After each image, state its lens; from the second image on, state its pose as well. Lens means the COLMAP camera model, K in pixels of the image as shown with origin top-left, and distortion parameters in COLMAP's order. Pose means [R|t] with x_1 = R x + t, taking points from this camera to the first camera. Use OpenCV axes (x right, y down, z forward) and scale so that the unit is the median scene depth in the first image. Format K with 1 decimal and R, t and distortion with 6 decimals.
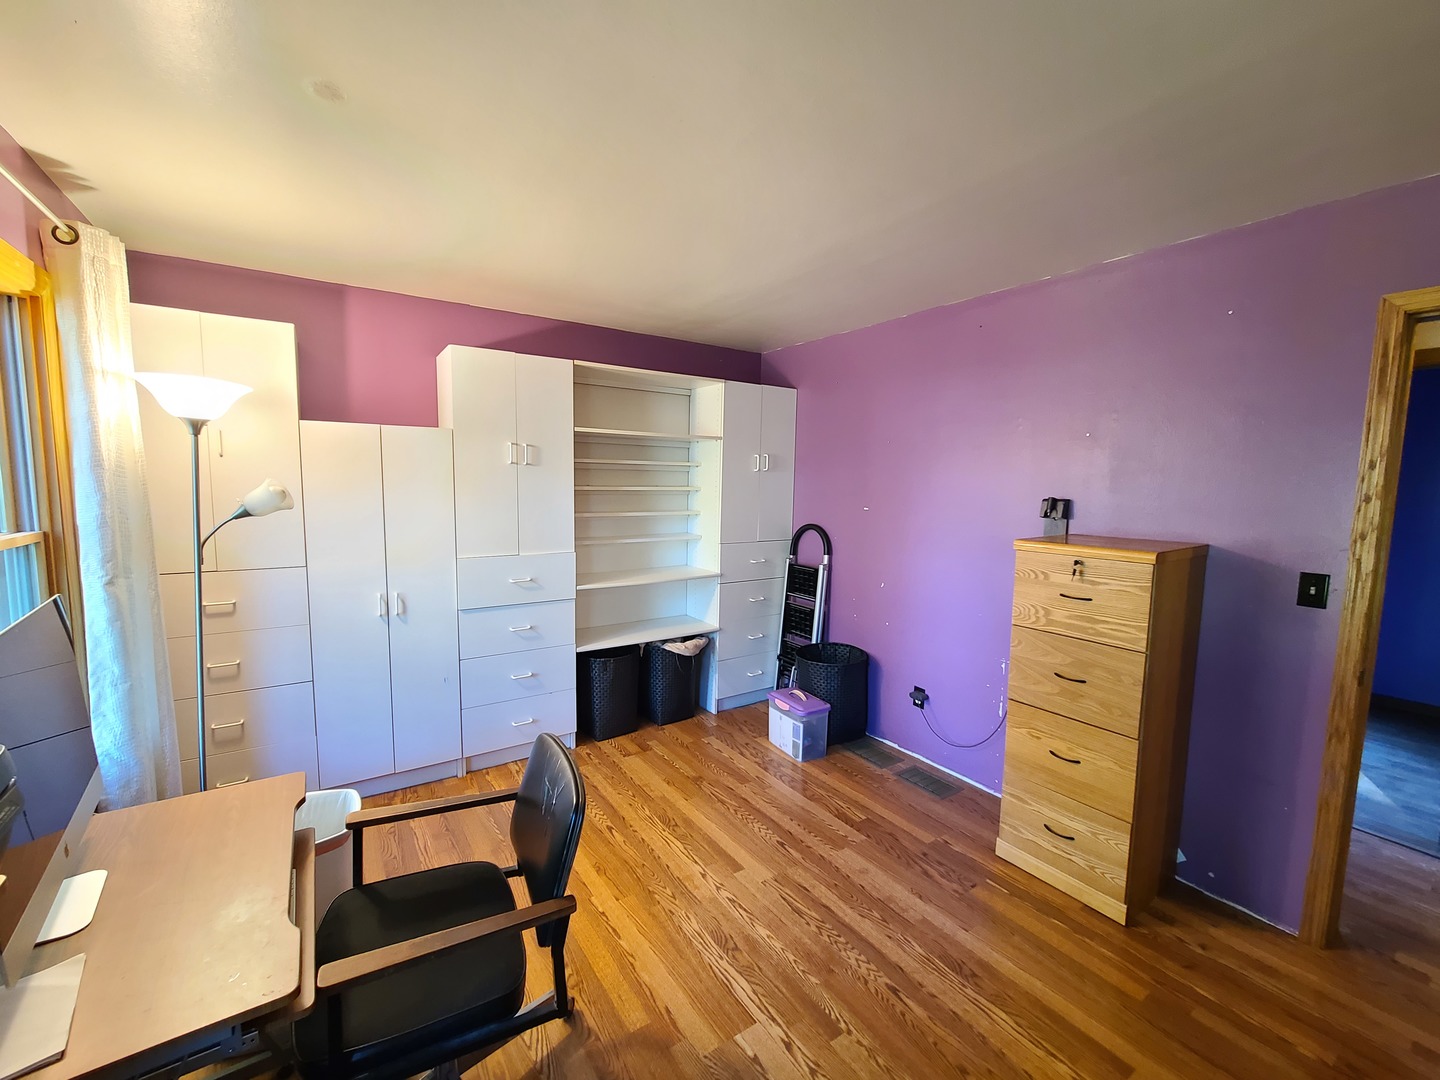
lens RADIAL K [[591.3, 0, 703.7], [0, 591.3, 536.6], [0, 0, 1]] dist [-0.003514, 0.000505]
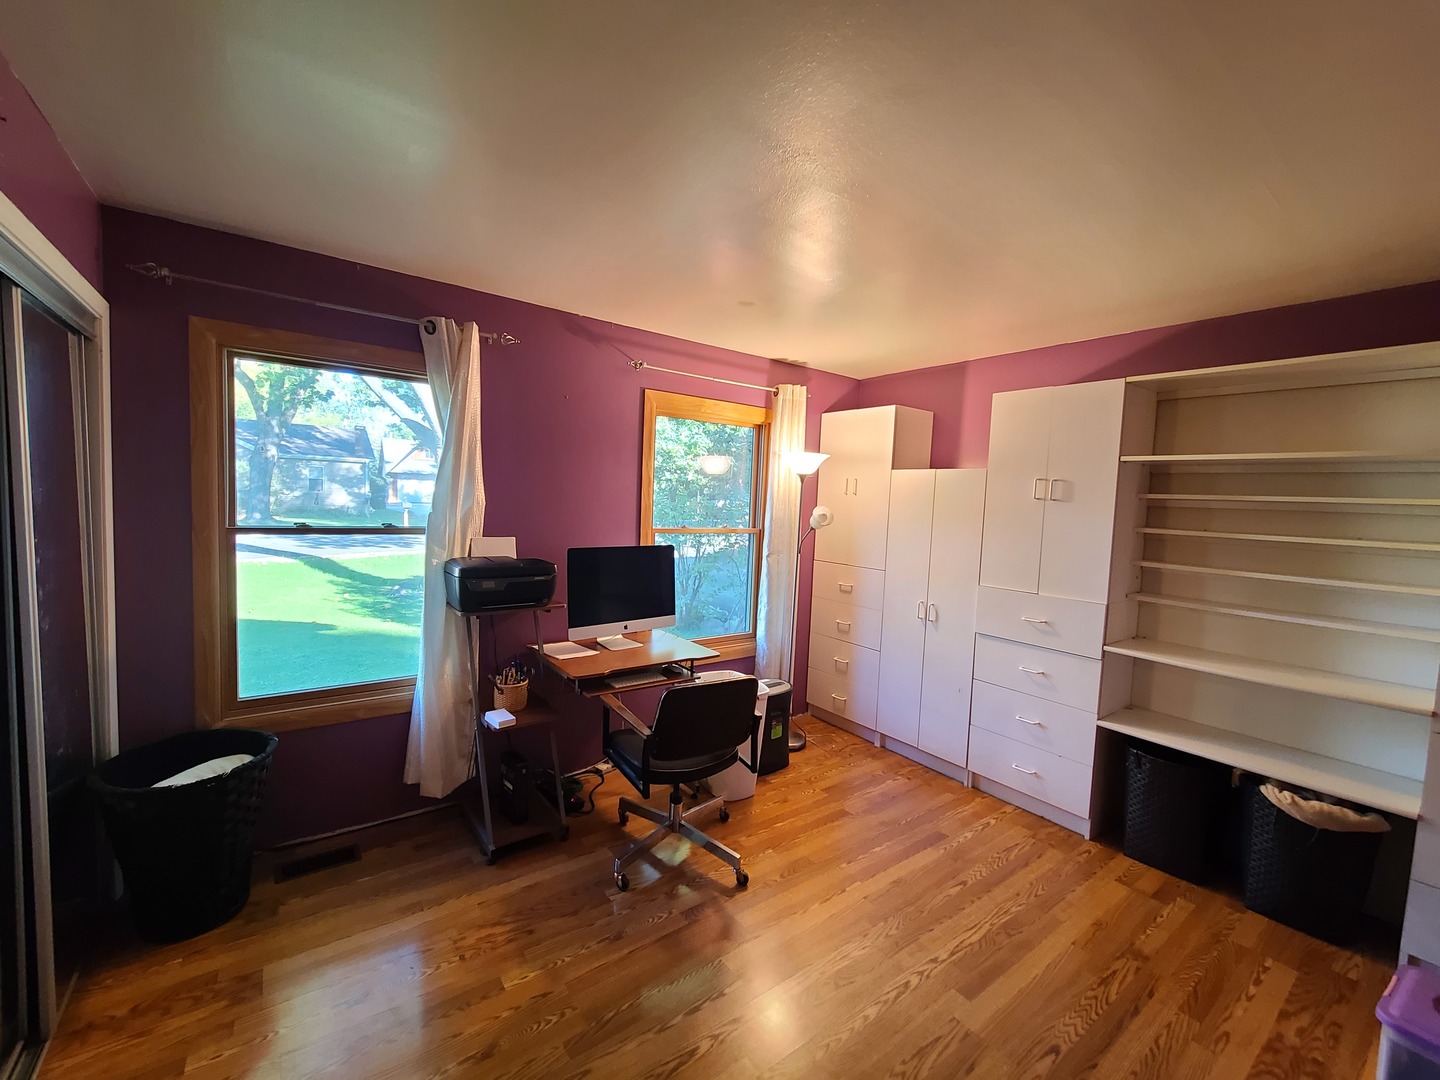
lens RADIAL K [[591.3, 0, 703.7], [0, 591.3, 536.6], [0, 0, 1]] dist [-0.003514, 0.000505]
pose [[0.045938, 0.053295, -0.997522, 0.619623], [-0.138062, 0.989331, 0.046499, -0.030998], [0.989358, 0.135584, 0.052806, 0.400503]]
